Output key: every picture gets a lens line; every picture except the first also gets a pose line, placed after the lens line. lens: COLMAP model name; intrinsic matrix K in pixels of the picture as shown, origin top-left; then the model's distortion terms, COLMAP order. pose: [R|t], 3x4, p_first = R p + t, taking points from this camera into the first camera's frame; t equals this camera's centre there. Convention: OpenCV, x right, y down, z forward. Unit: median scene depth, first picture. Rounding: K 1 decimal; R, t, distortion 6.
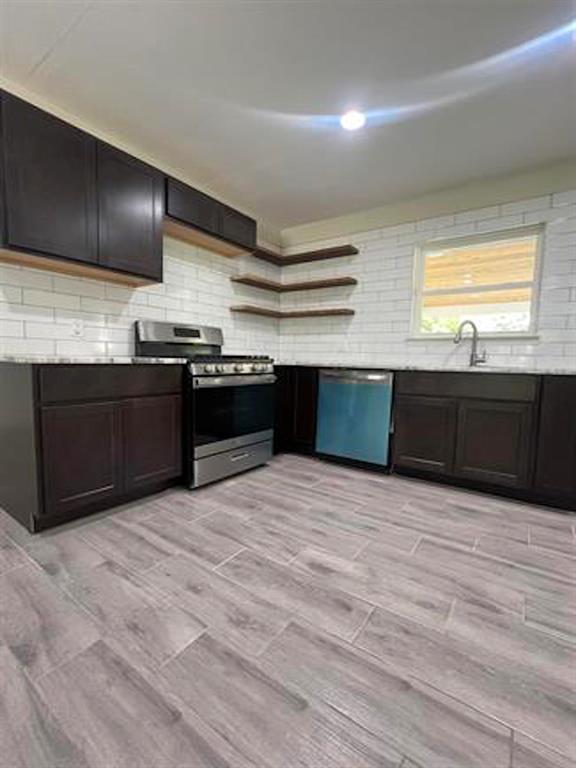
lens RADIAL K [[305.4, 0, 269.0], [0, 305.4, 379.2], [0, 0, 1]] dist [0.000390, 0.001464]
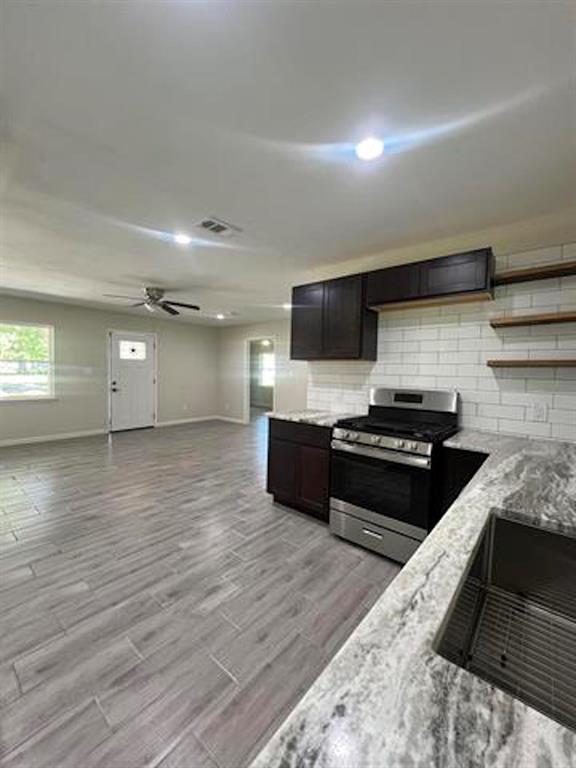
lens RADIAL K [[305.4, 0, 287.2], [0, 305.4, 385.3], [0, 0, 1]] dist [0.000390, 0.001464]
pose [[0.005184, -0.003172, -0.999982, 1.054550], [-0.101398, 0.994839, -0.003681, -0.214336], [0.994832, 0.101415, 0.004835, 0.852863]]
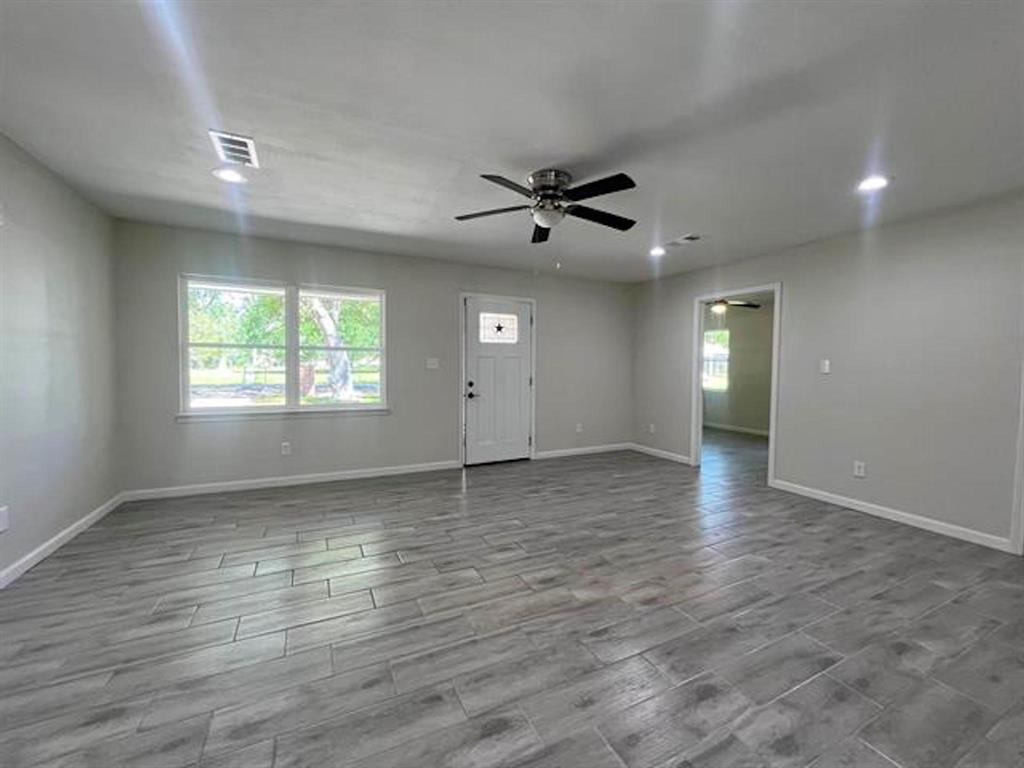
lens RADIAL K [[407.1, 0, 512.1], [0, 407.1, 381.8], [0, 0, 1]] dist [0.000390, 0.001464]
pose [[-0.396534, -0.013173, -0.917926, 0.677618], [-0.099466, 0.994627, 0.028694, -0.201565], [0.912616, 0.102680, -0.395714, 0.642125]]
